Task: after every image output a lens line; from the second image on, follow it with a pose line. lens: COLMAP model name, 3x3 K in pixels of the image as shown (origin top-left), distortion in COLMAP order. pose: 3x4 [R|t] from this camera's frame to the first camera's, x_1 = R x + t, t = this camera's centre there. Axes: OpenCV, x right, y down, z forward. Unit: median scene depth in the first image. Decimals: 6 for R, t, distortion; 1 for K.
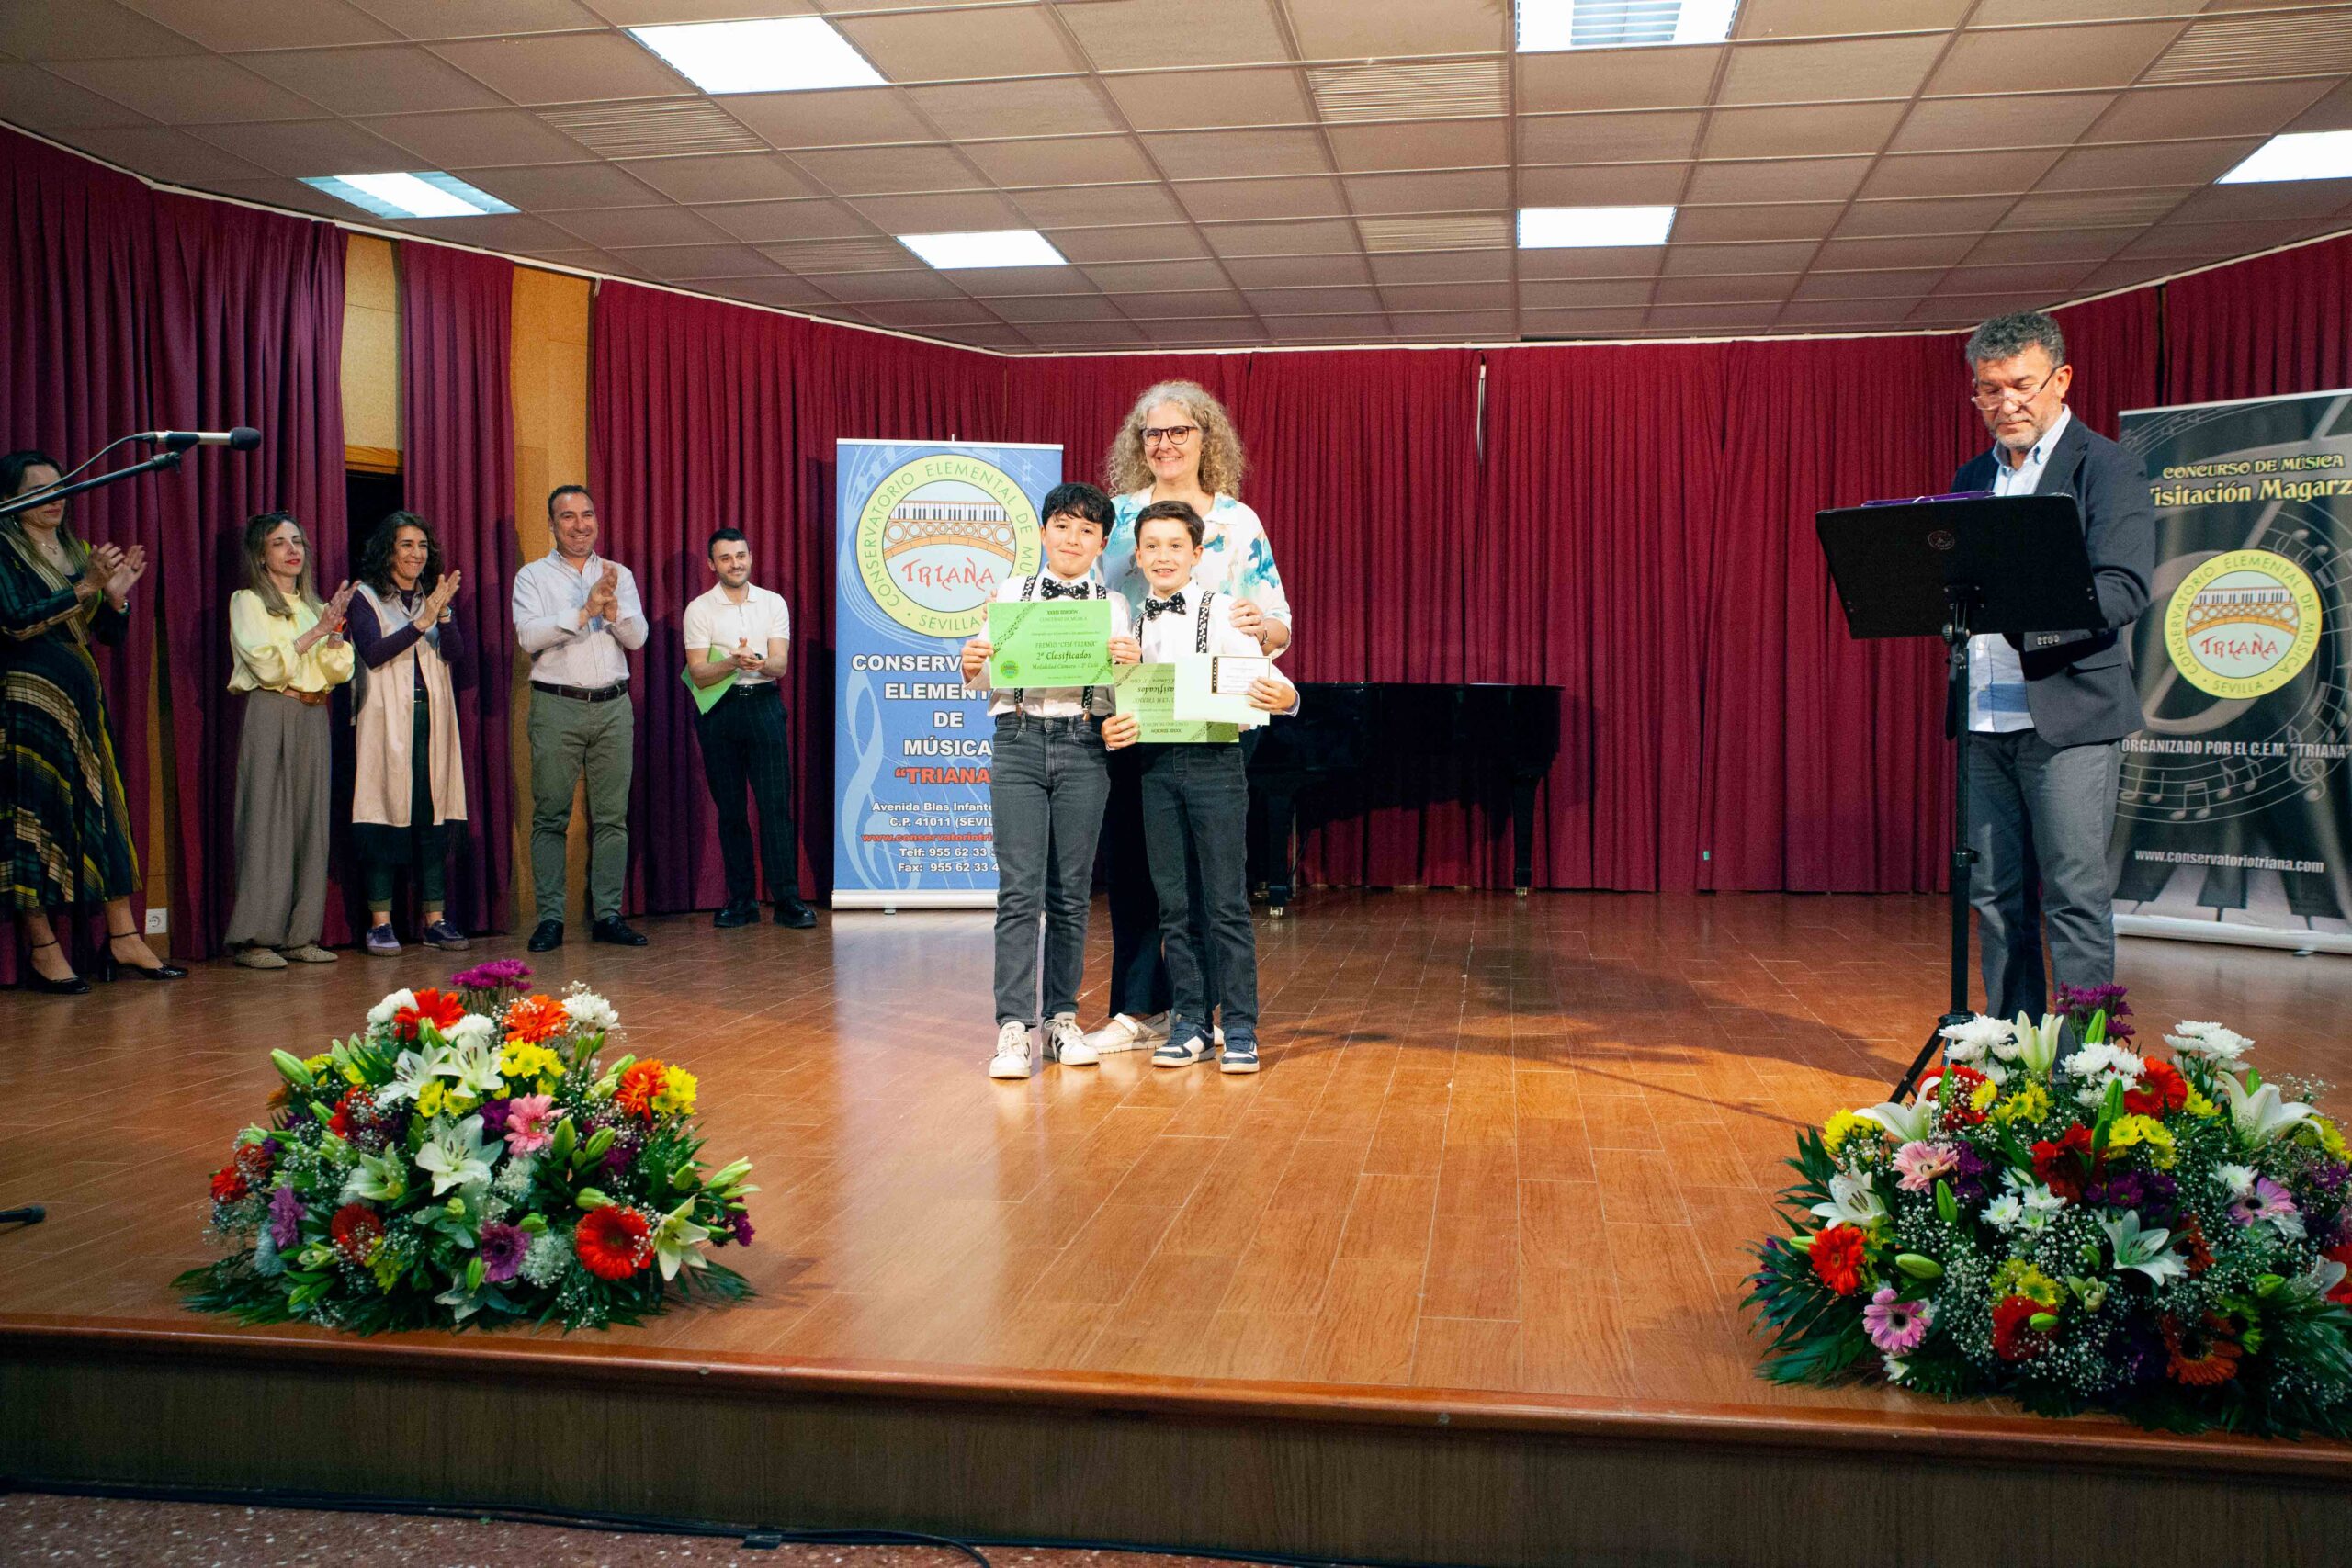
lens RADIAL K [[2035.2, 0, 1186.2], [0, 2035.2, 765.6], [0, 0, 1]] dist [-0.075122, 0.130025]
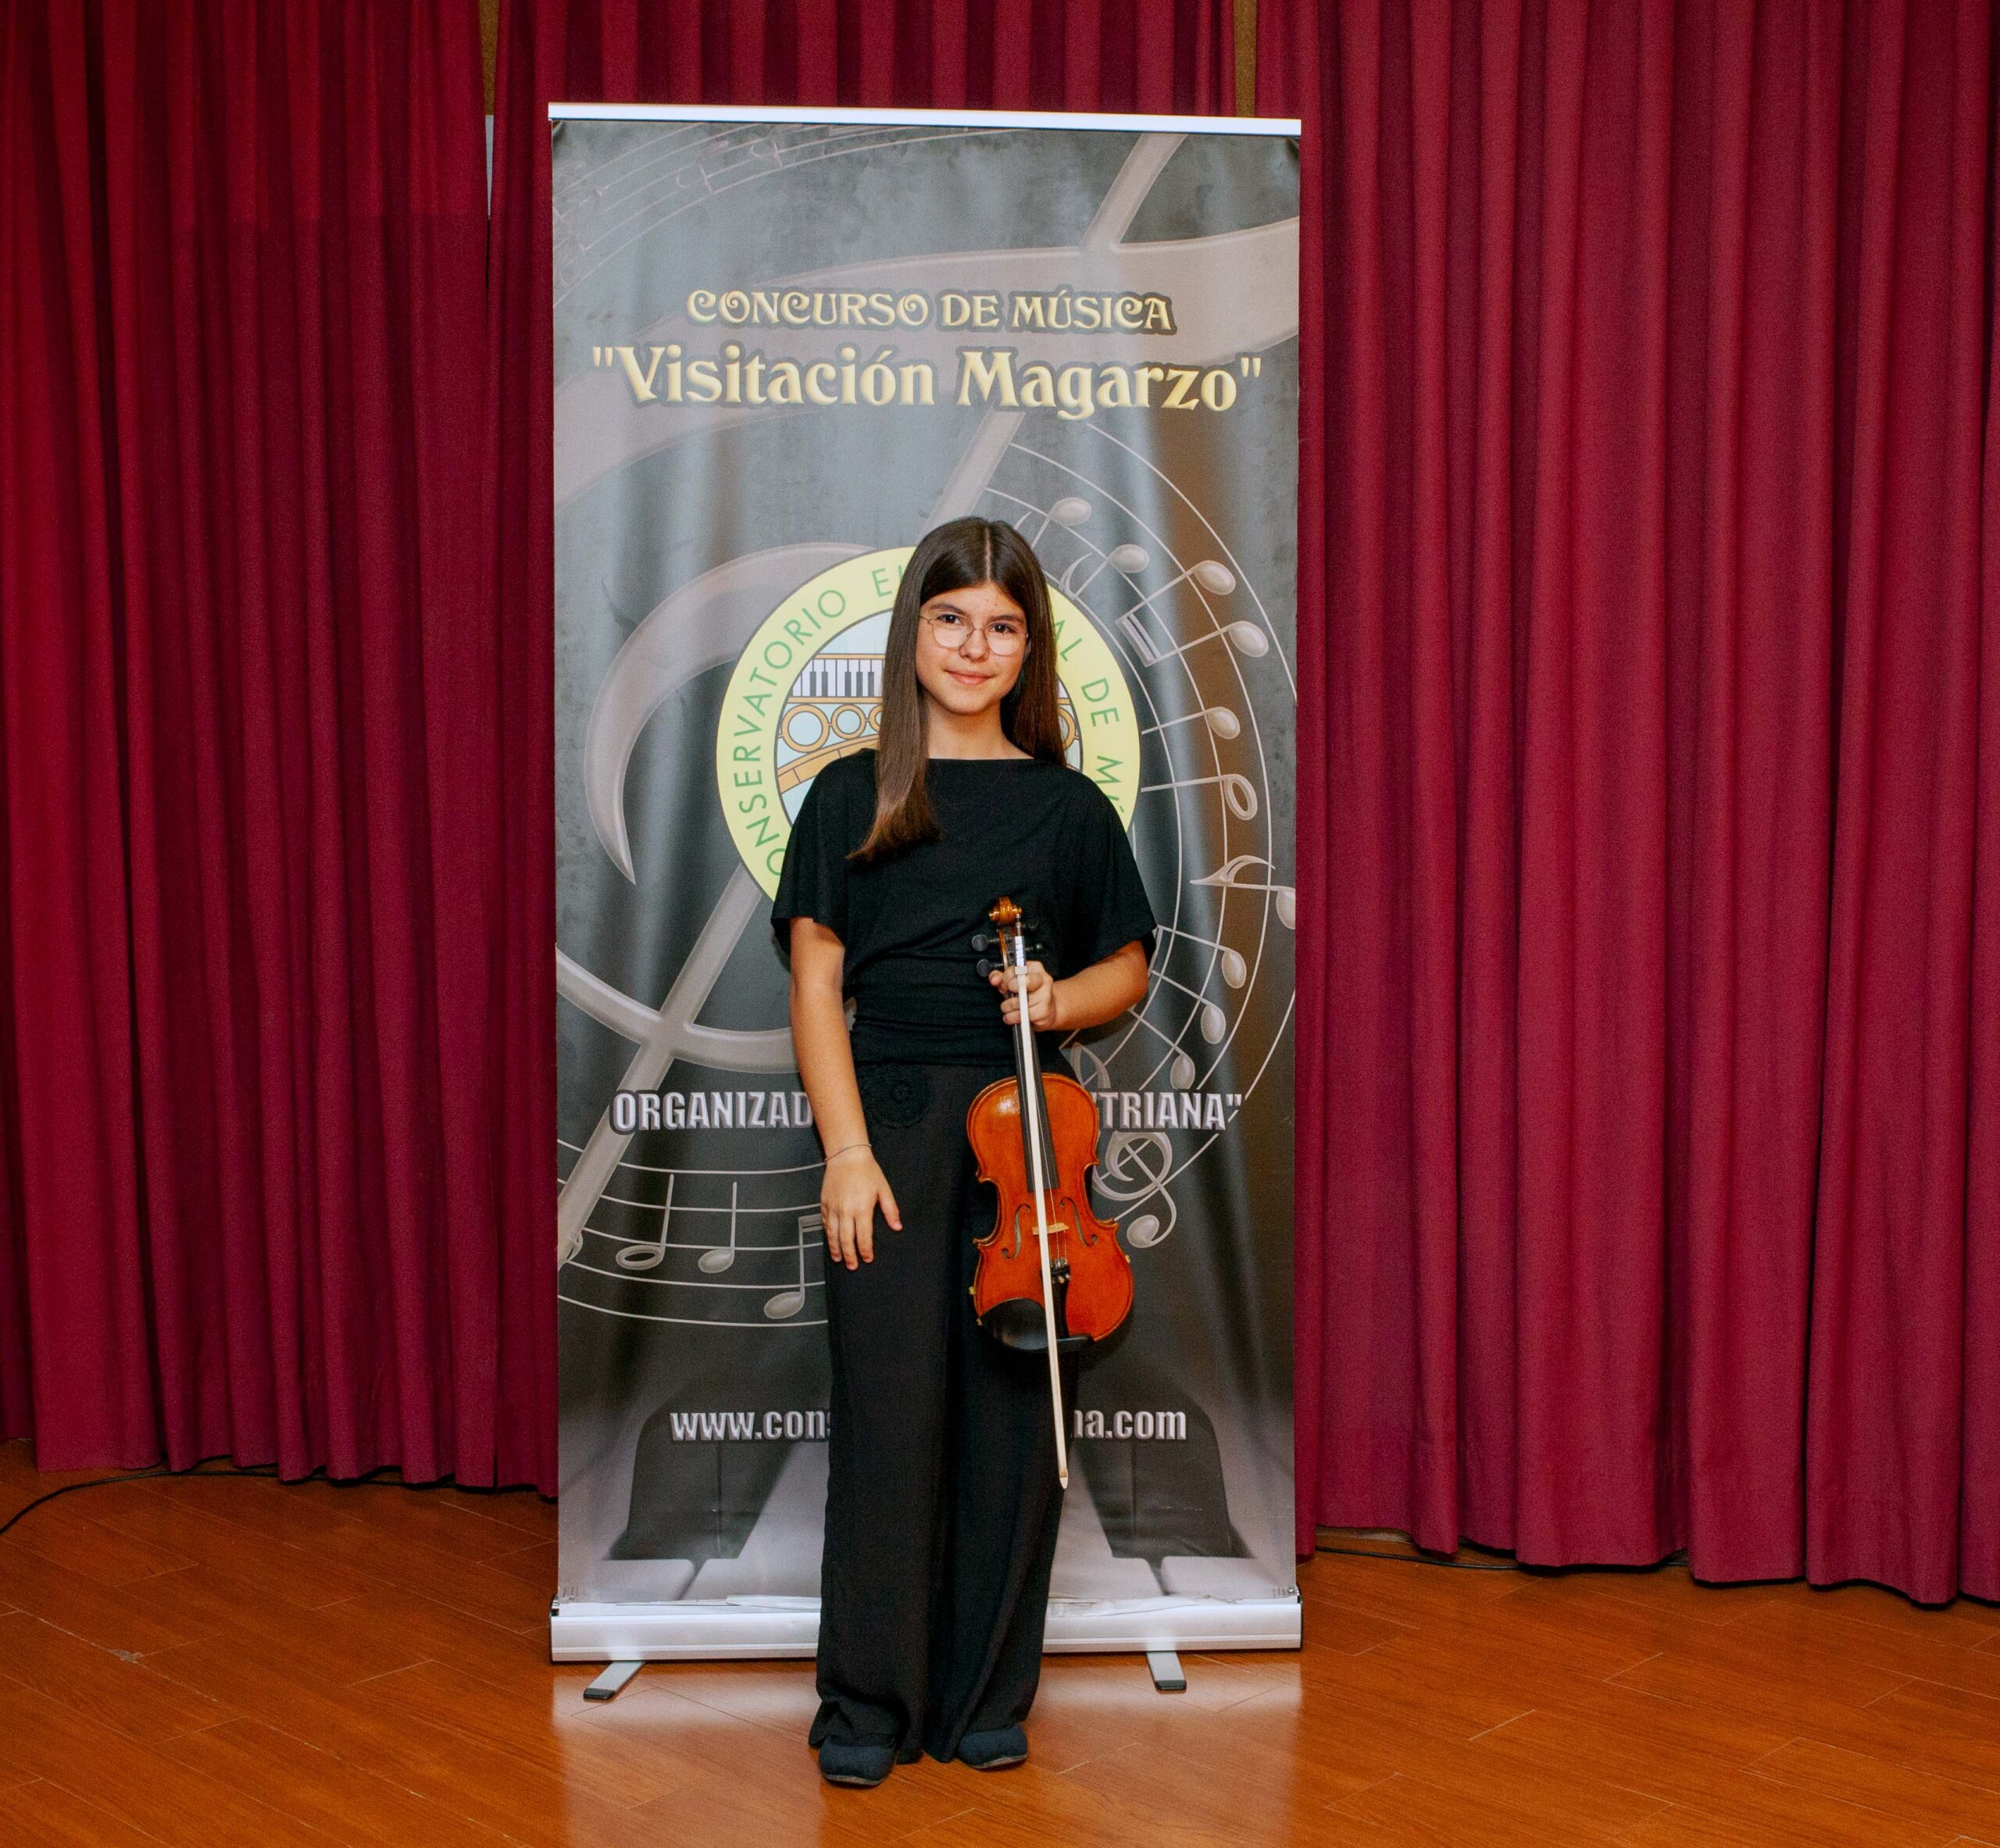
lens RADIAL K [[2627.7, 0, 1040.6], [0, 2627.7, 888.7], [0, 0, 1]] dist [-0.044393, -0.015780]
pose [[0.601788, -0.089023, 0.793679, 0.177520], [0.027797, 0.995501, 0.090584, -0.093708], [-0.798172, -0.032450, 0.601555, 0.747354]]
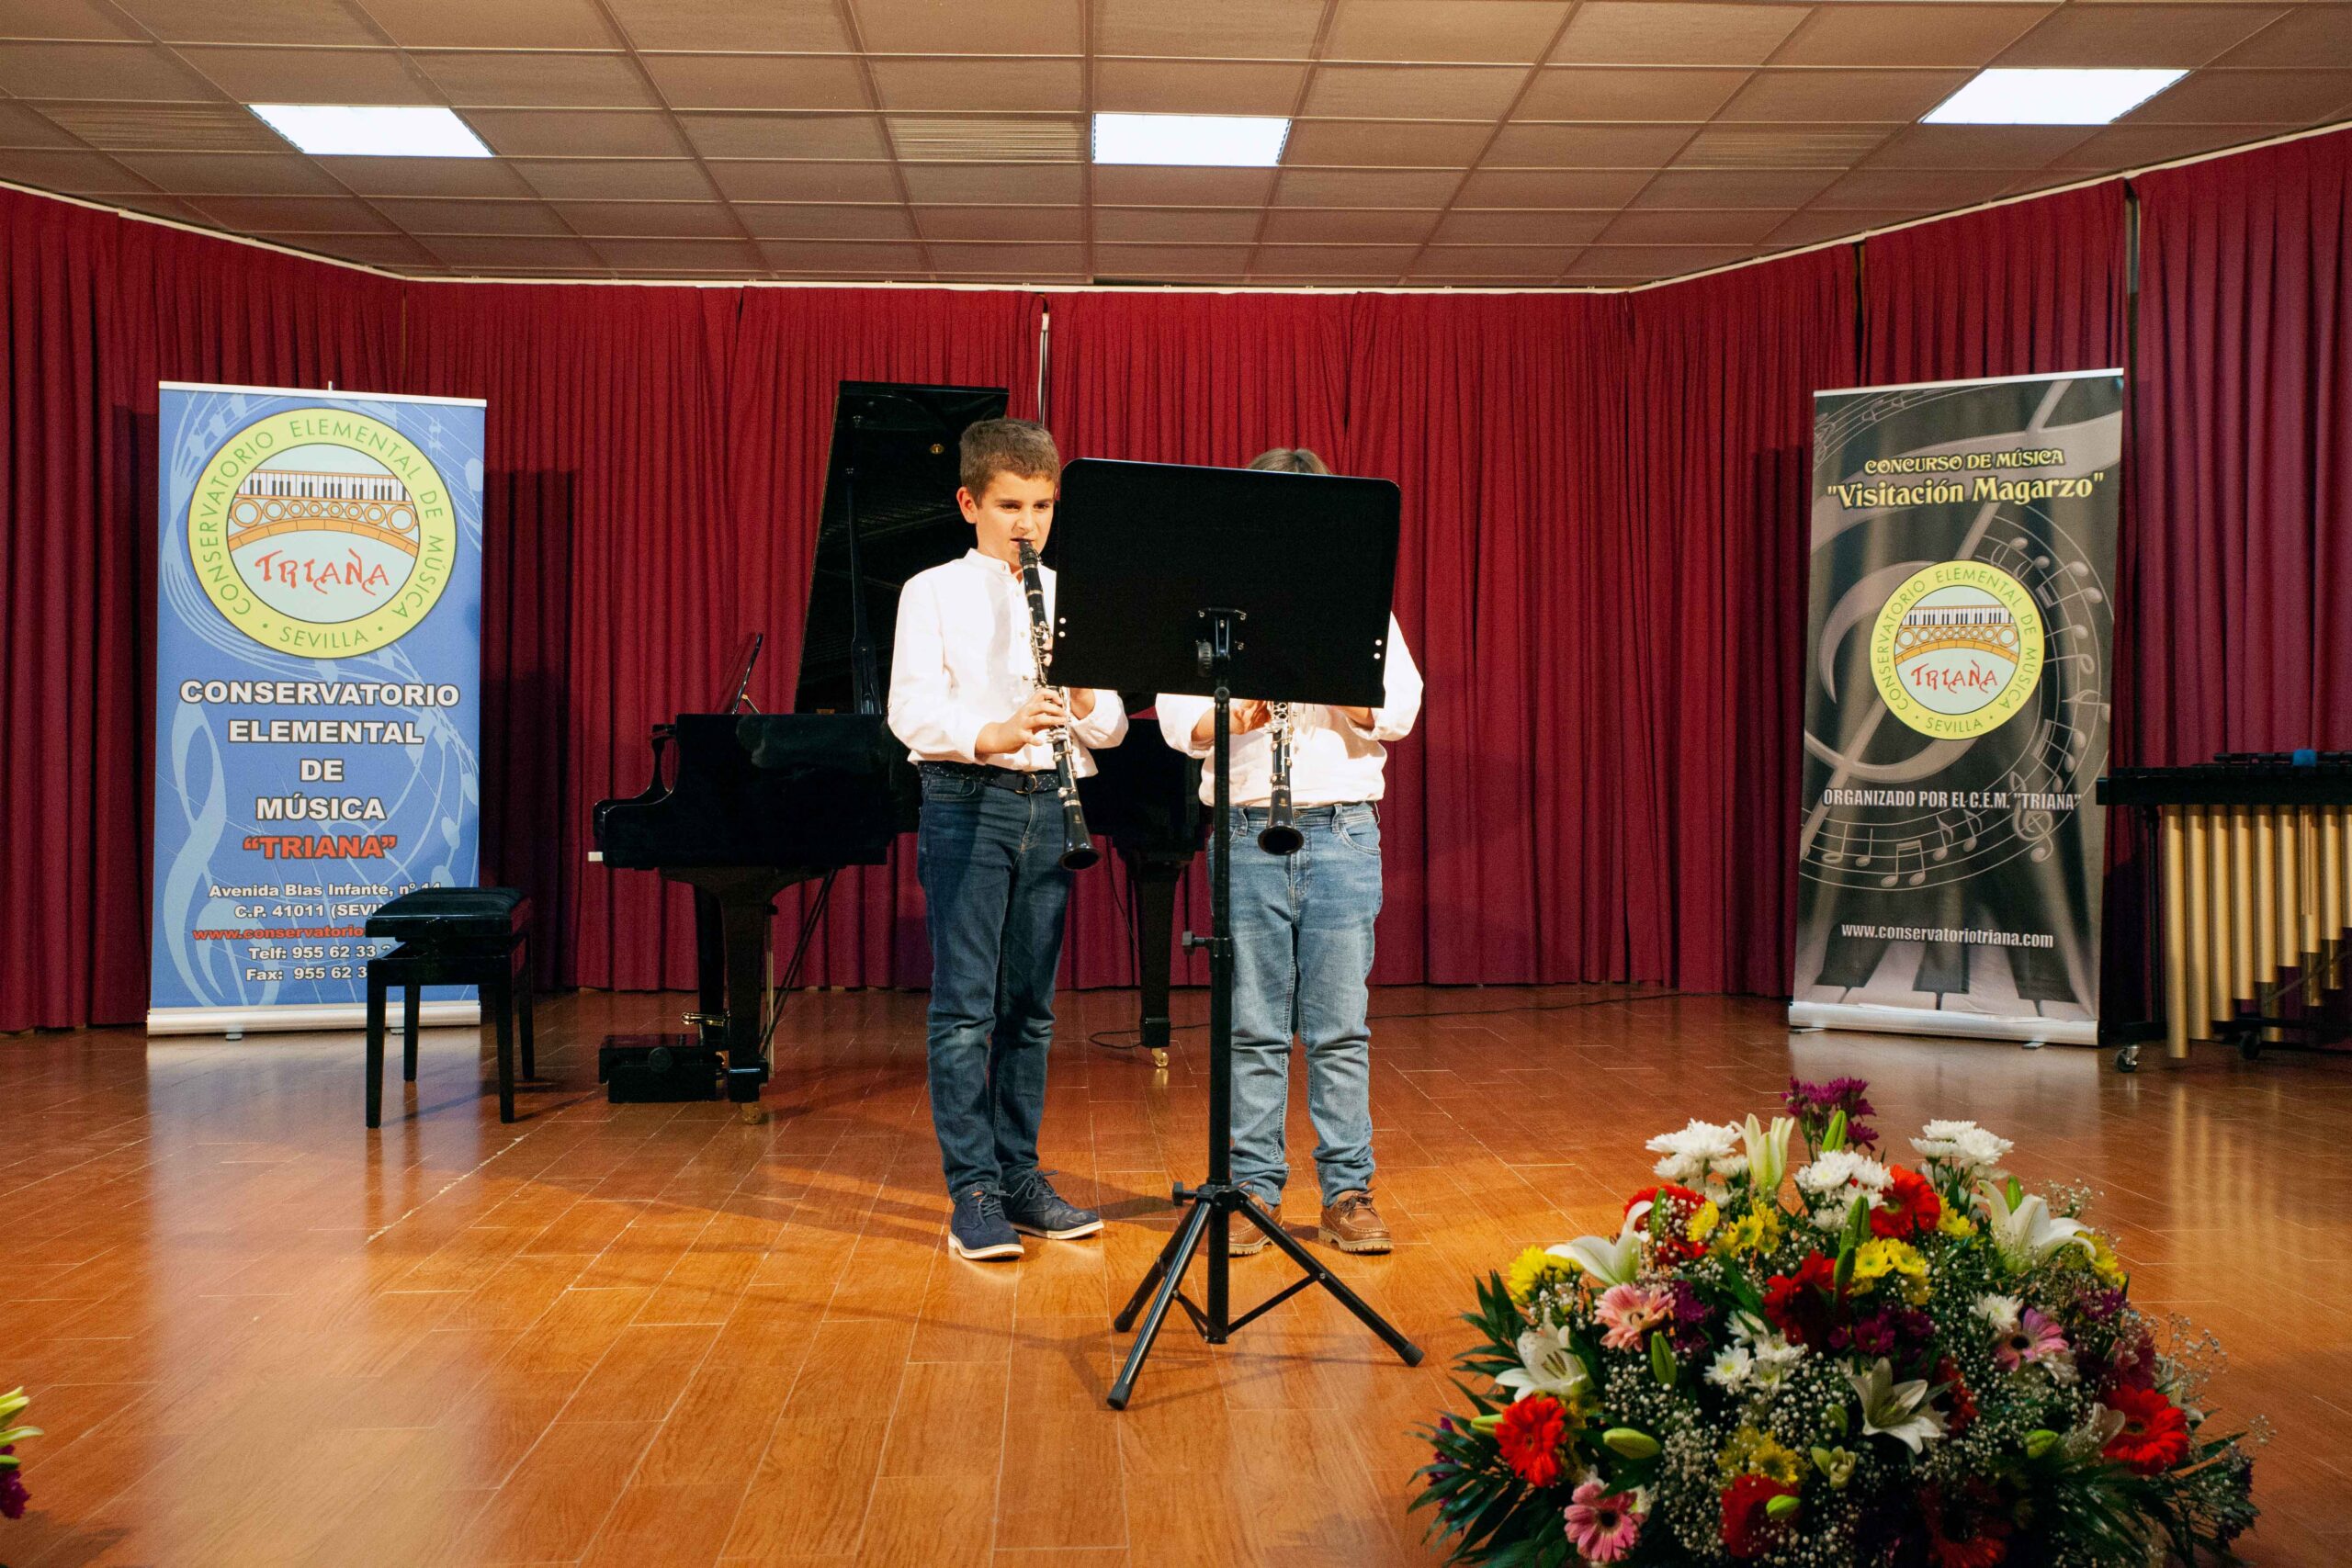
lens RADIAL K [[2631.4, 0, 1237.1], [0, 2631.4, 727.1], [0, 0, 1]] dist [-0.024752, 0.155097]
pose [[0.975616, 0.001147, 0.219481, -0.004412], [0.007951, 0.999145, -0.040564, 0.003543], [-0.219340, 0.041320, 0.974773, 0.008247]]
